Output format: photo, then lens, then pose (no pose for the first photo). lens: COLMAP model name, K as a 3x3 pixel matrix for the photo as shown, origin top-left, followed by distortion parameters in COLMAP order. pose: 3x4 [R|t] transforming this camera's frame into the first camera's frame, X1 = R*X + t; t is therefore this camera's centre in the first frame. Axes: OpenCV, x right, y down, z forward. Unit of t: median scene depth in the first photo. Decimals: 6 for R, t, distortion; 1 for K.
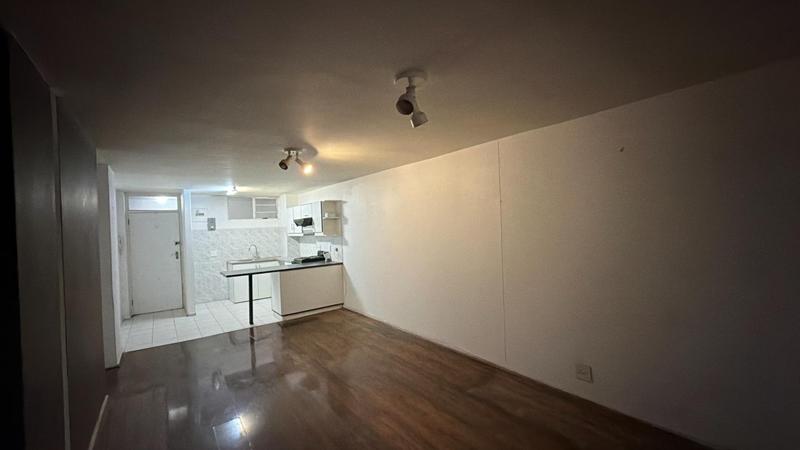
lens RADIAL K [[319.5, 0, 402.5], [0, 319.5, 224.9], [0, 0, 1]] dist [-0.000621, -0.000155]
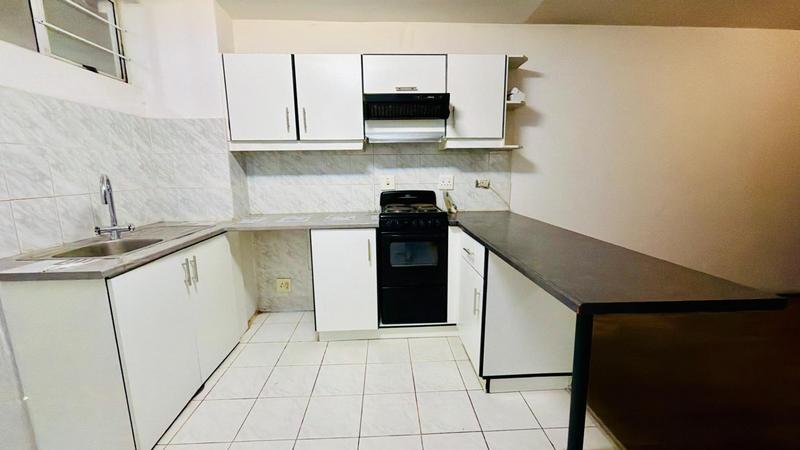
lens RADIAL K [[319.5, 0, 397.9], [0, 319.5, 225.3], [0, 0, 1]] dist [-0.000621, -0.000155]
pose [[0.591995, -0.105710, 0.798979, -0.634619], [-0.013848, 0.989880, 0.141228, 0.074488], [-0.805822, -0.094671, 0.584541, 0.851065]]
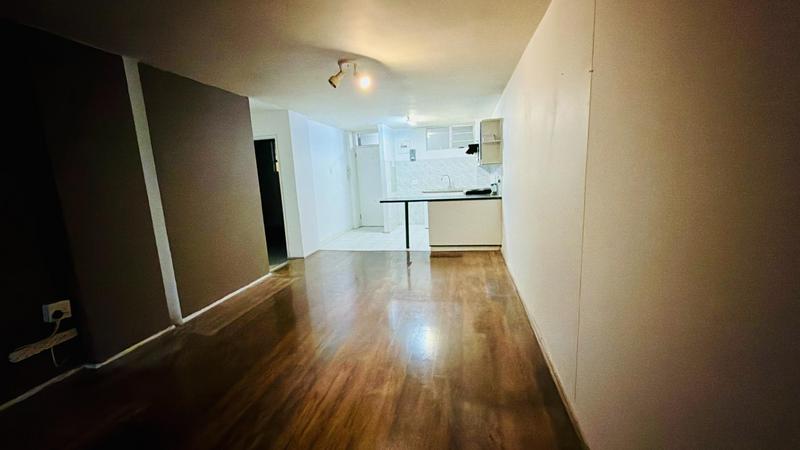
lens RADIAL K [[319.5, 0, 399.6], [0, 319.5, 225.1], [0, 0, 1]] dist [-0.000621, -0.000155]
pose [[0.649180, 0.128110, -0.749769, 0.263718], [0.028929, 0.980843, 0.192641, 0.022948], [0.760085, -0.146749, 0.633037, 0.268331]]
